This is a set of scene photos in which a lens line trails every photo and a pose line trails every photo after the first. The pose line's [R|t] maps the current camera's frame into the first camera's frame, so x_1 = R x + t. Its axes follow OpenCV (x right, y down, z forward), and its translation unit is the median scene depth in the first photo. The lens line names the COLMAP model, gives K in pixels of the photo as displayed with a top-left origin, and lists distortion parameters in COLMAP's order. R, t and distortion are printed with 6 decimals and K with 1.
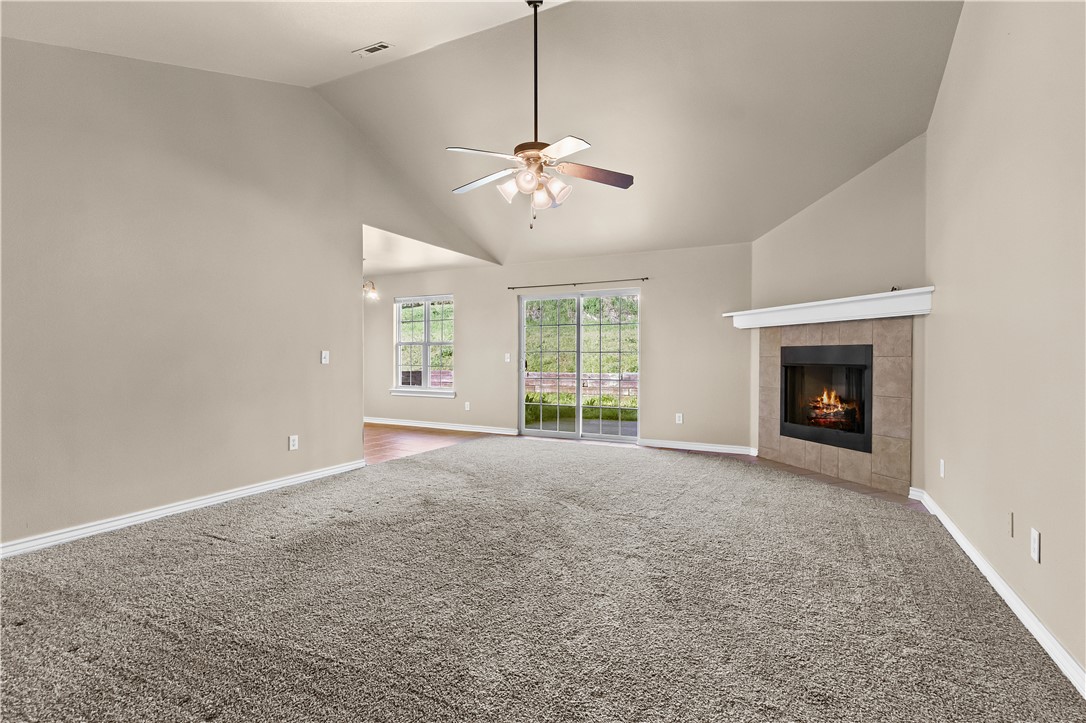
lens RADIAL K [[501.1, 0, 542.0], [0, 501.1, 363.2], [0, 0, 1]] dist [0.002586, 0.000096]
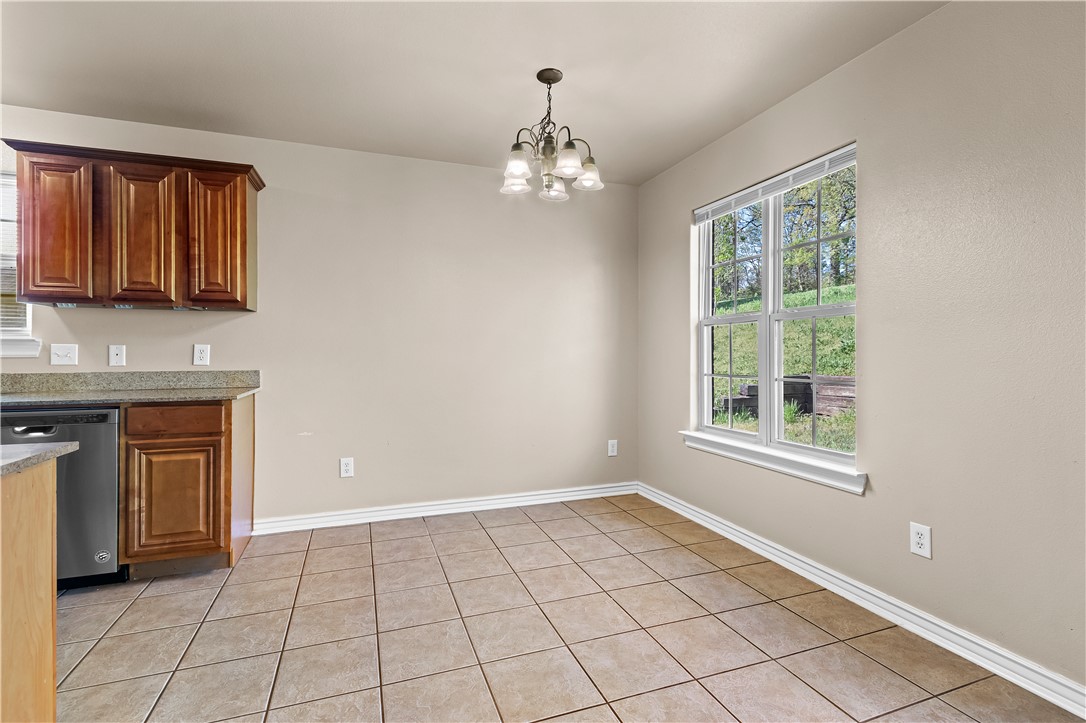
lens RADIAL K [[499.7, 0, 543.0], [0, 499.7, 361.5], [0, 0, 1]] dist [0.001273, 0.000054]
pose [[0.731496, 0.003448, -0.681837, -0.174276], [-0.001169, 0.999992, 0.003803, -0.013634], [0.681845, -0.001985, 0.731494, 1.021163]]
